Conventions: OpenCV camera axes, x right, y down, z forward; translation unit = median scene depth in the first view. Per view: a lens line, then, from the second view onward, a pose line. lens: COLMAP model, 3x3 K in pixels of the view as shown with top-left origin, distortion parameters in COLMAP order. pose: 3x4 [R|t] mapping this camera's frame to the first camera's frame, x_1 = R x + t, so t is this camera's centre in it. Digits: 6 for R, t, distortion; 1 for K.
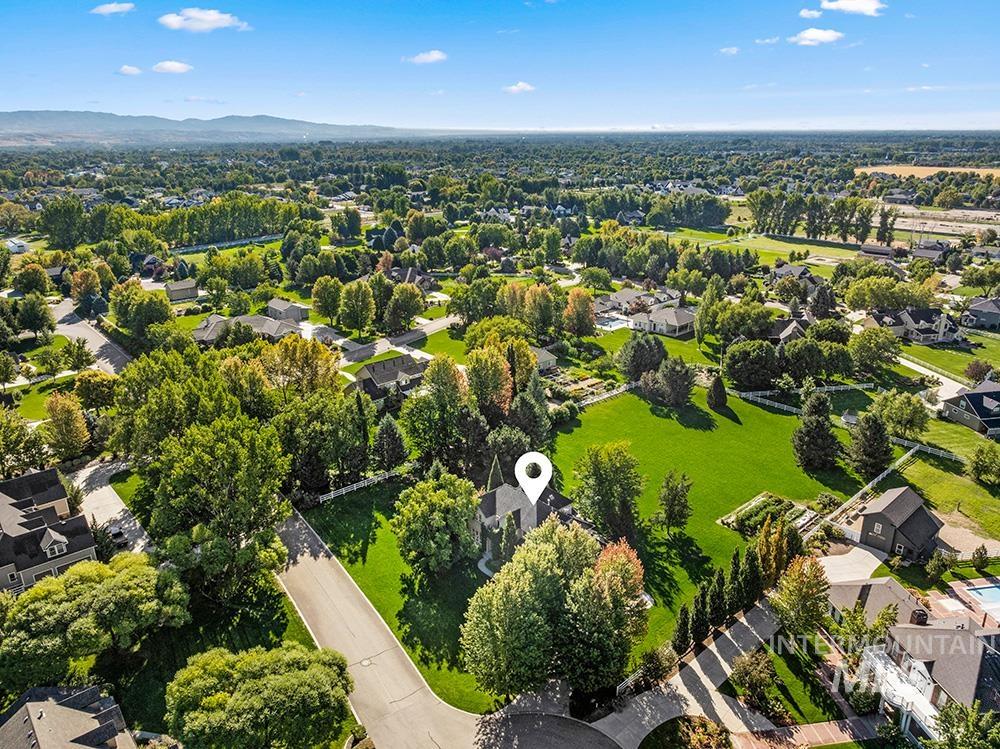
lens RADIAL K [[701.4, 0, 500.0], [0, 701.4, 374.5], [0, 0, 1]] dist [-0.034573, -0.009295]
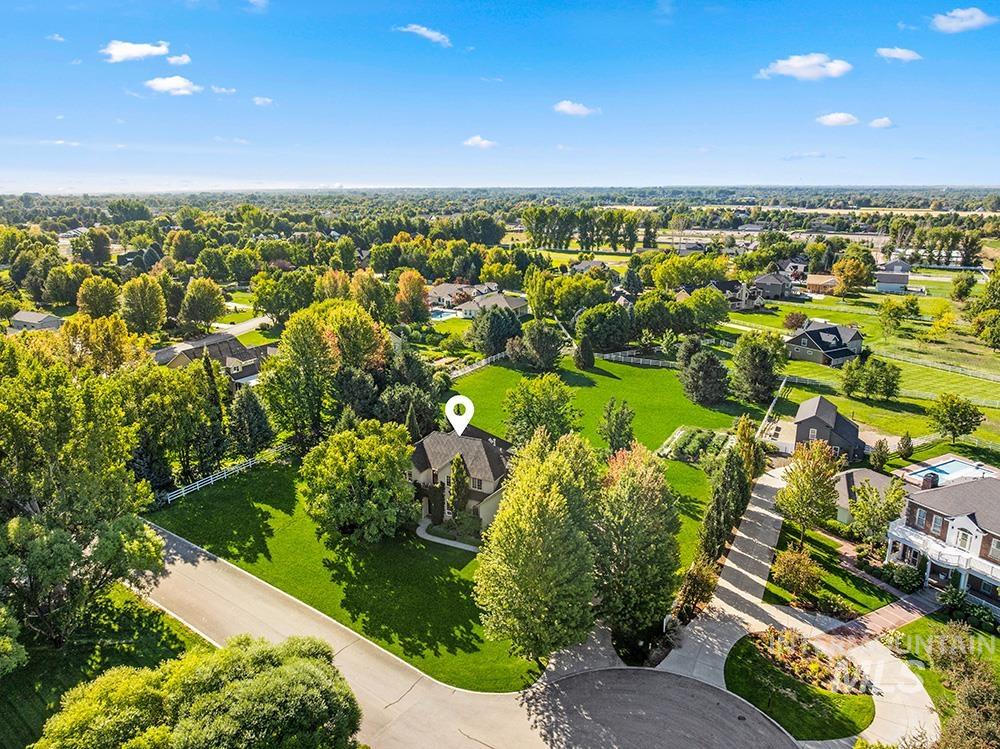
lens RADIAL K [[701.4, 0, 500.0], [0, 701.4, 374.5], [0, 0, 1]] dist [-0.034573, -0.009295]
pose [[0.937792, -0.082526, 0.337248, -0.133626], [0.107535, 0.992616, -0.056127, 0.103497], [-0.330126, 0.088901, 0.939741, 0.153271]]
